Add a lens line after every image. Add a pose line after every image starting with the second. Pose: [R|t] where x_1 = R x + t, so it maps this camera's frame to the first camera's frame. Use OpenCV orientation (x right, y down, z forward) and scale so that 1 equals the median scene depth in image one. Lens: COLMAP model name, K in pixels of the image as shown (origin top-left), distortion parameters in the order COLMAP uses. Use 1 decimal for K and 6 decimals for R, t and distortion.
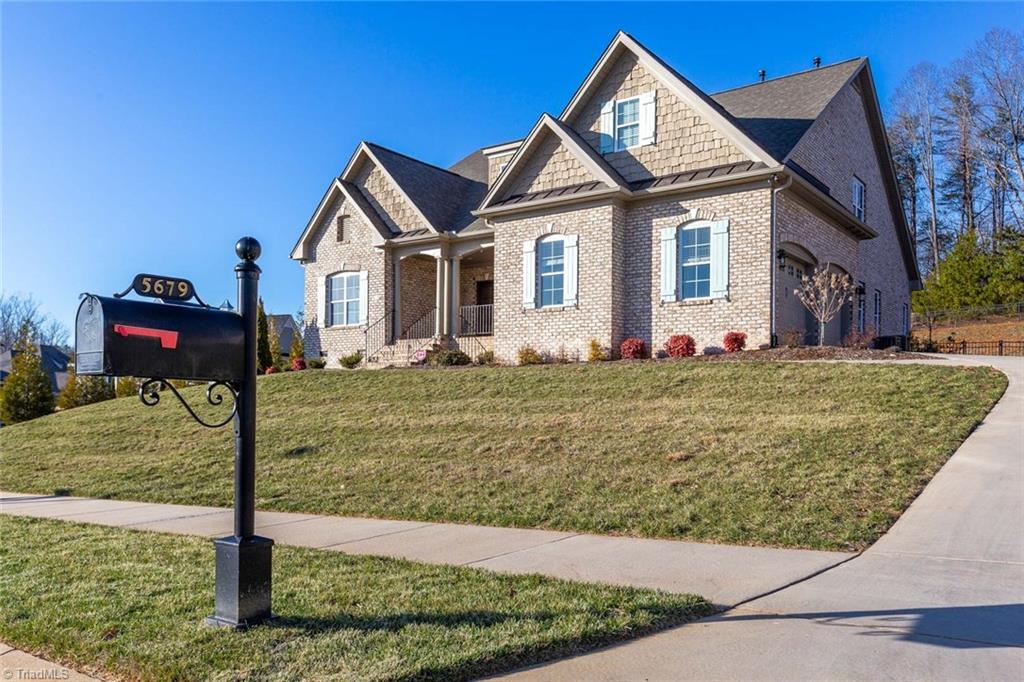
lens RADIAL K [[807.1, 0, 524.6], [0, 807.1, 399.4], [0, 0, 1]] dist [0.001961, -0.000431]
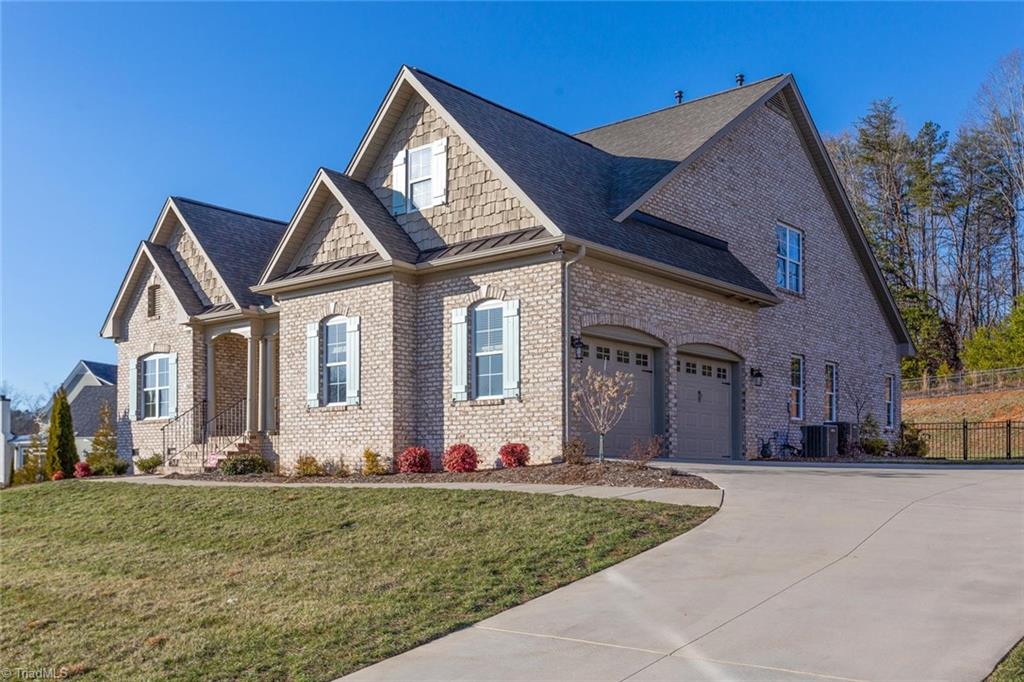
lens RADIAL K [[988.7, 0, 512.0], [0, 988.7, 460.1], [0, 0, 1]] dist [-0.013978, -0.007241]
pose [[0.997806, -0.009387, -0.065534, 0.280416], [0.008883, 0.999929, -0.007977, -0.050846], [0.065604, 0.007378, 0.997818, 0.022497]]
